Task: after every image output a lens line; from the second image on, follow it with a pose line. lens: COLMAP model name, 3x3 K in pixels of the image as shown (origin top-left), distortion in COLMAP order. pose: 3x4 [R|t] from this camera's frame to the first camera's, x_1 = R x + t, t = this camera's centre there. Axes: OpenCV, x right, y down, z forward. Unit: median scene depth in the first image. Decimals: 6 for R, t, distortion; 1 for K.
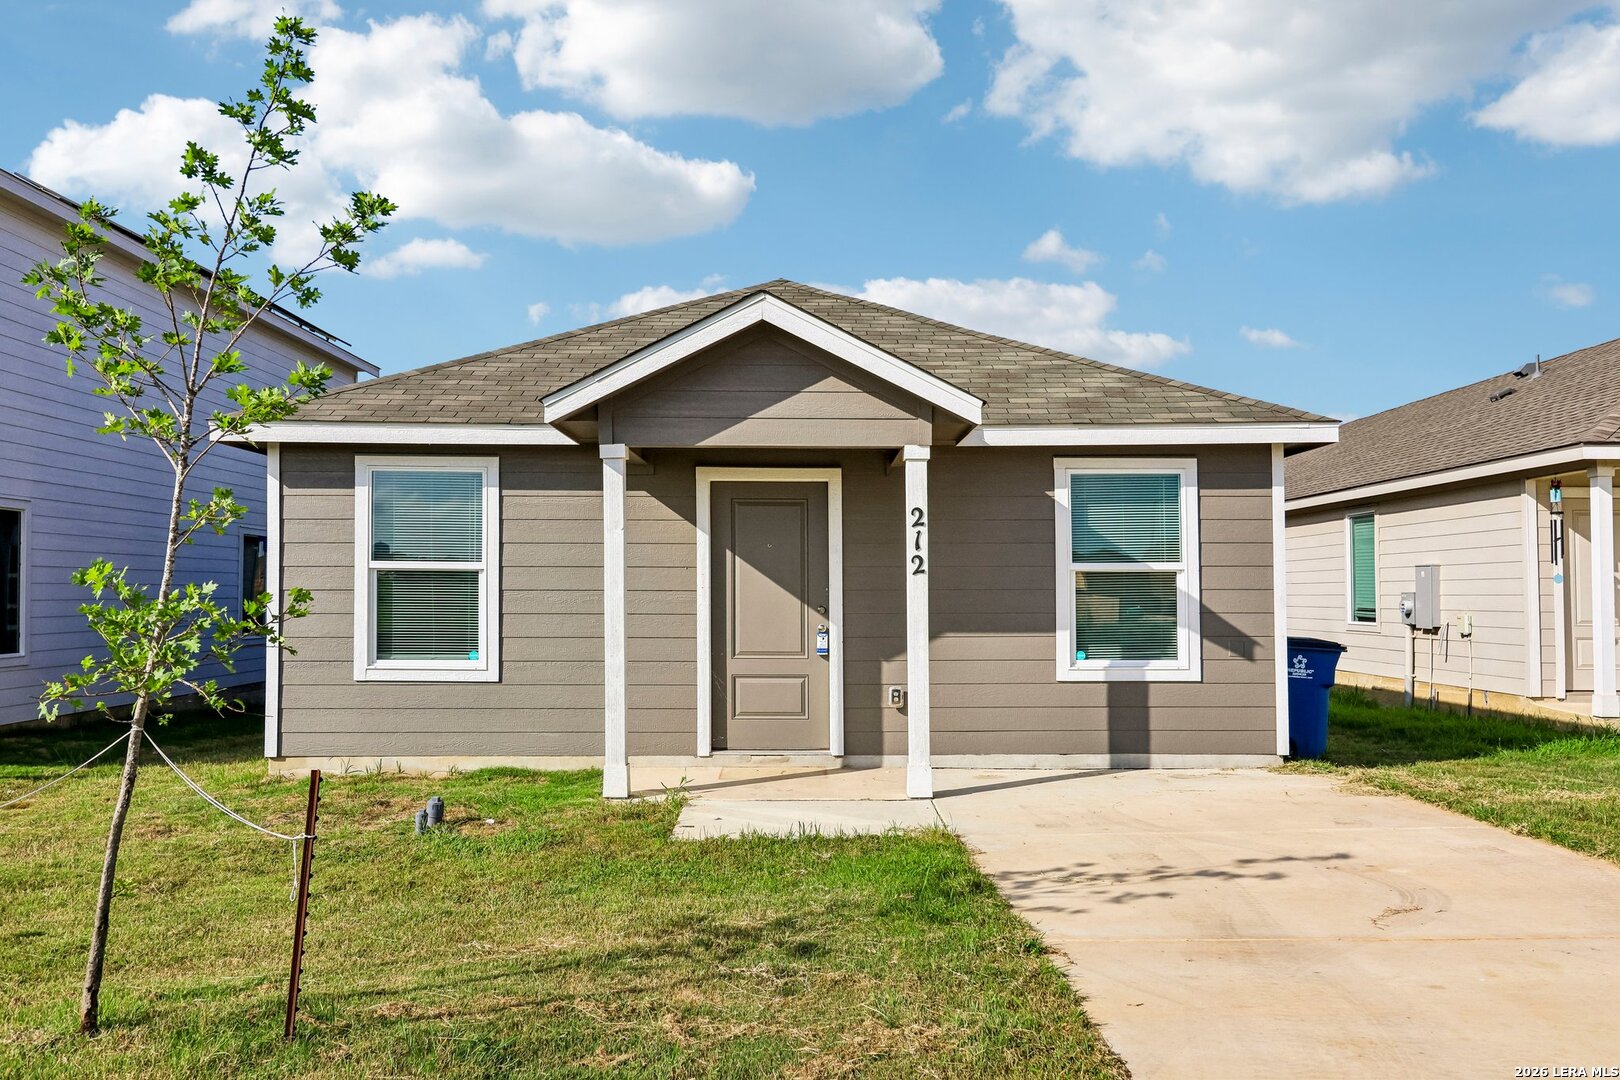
lens RADIAL K [[1264.4, 0, 785.3], [0, 1264.4, 461.1], [0, 0, 1]] dist [0.010839, -0.012896]
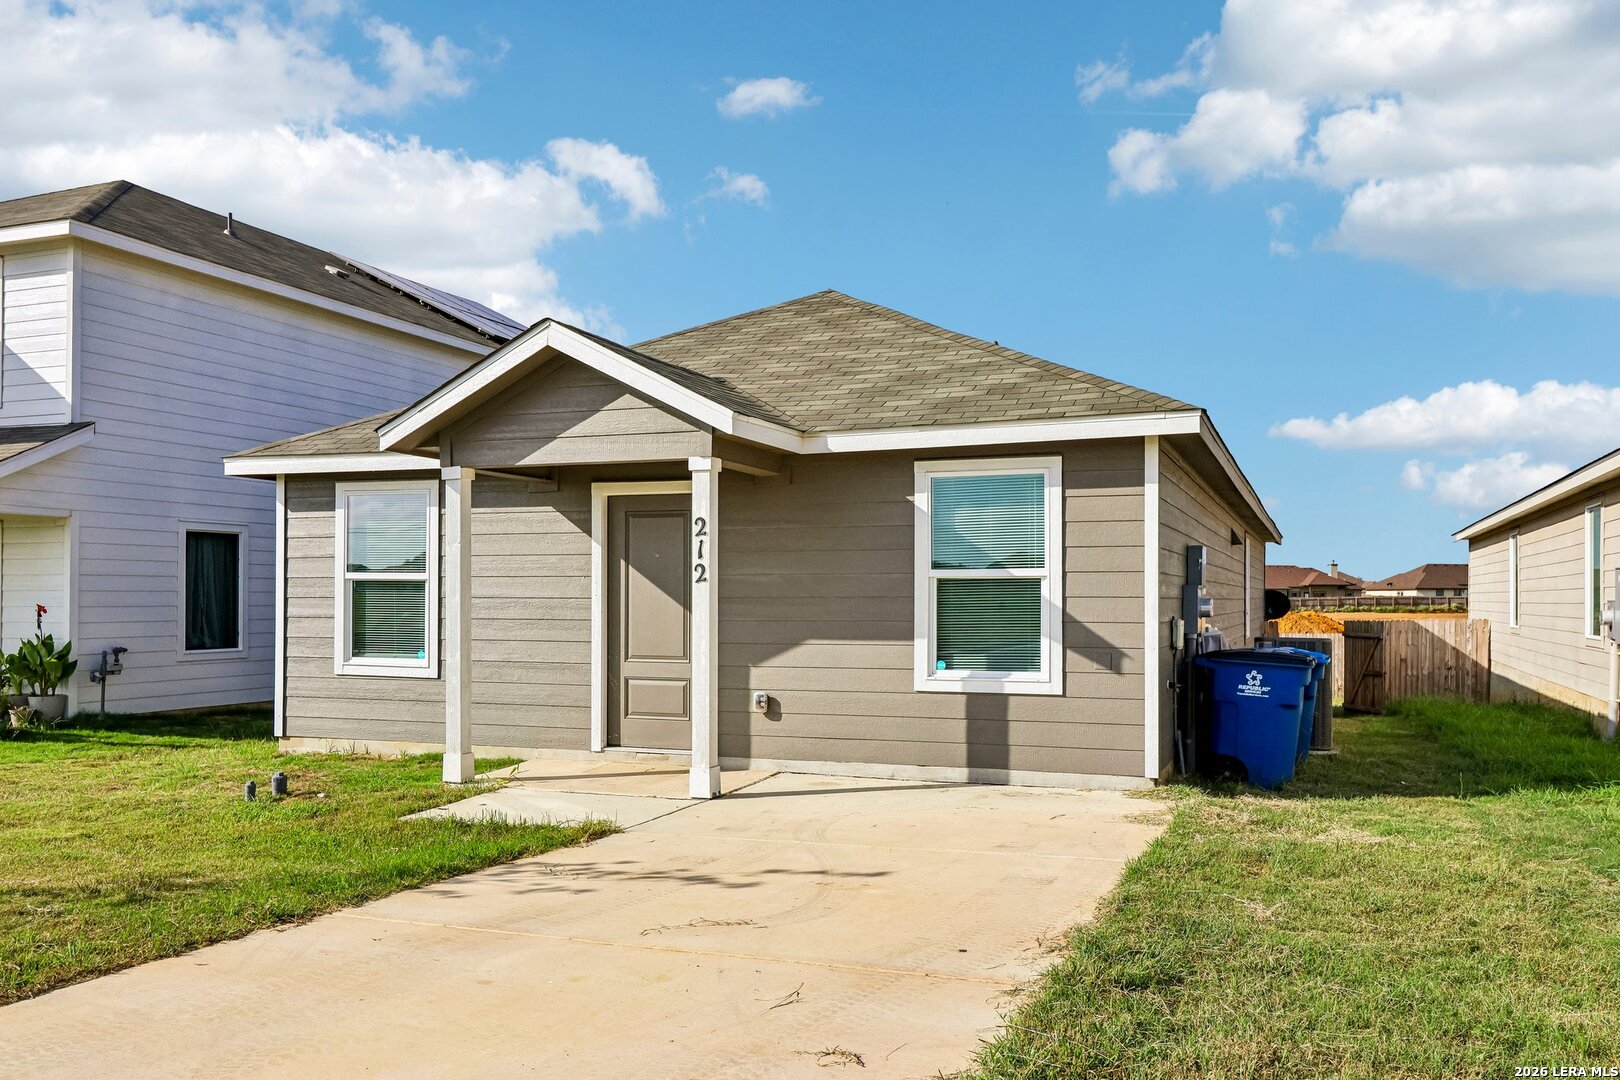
lens RADIAL K [[1264.4, 0, 801.1], [0, 1264.4, 510.8], [0, 0, 1]] dist [0.010839, -0.012896]
pose [[0.934037, -0.024506, -0.356333, 0.480983], [0.035523, 0.999071, 0.024406, 0.008366], [0.355404, -0.035454, 0.934040, 0.063668]]
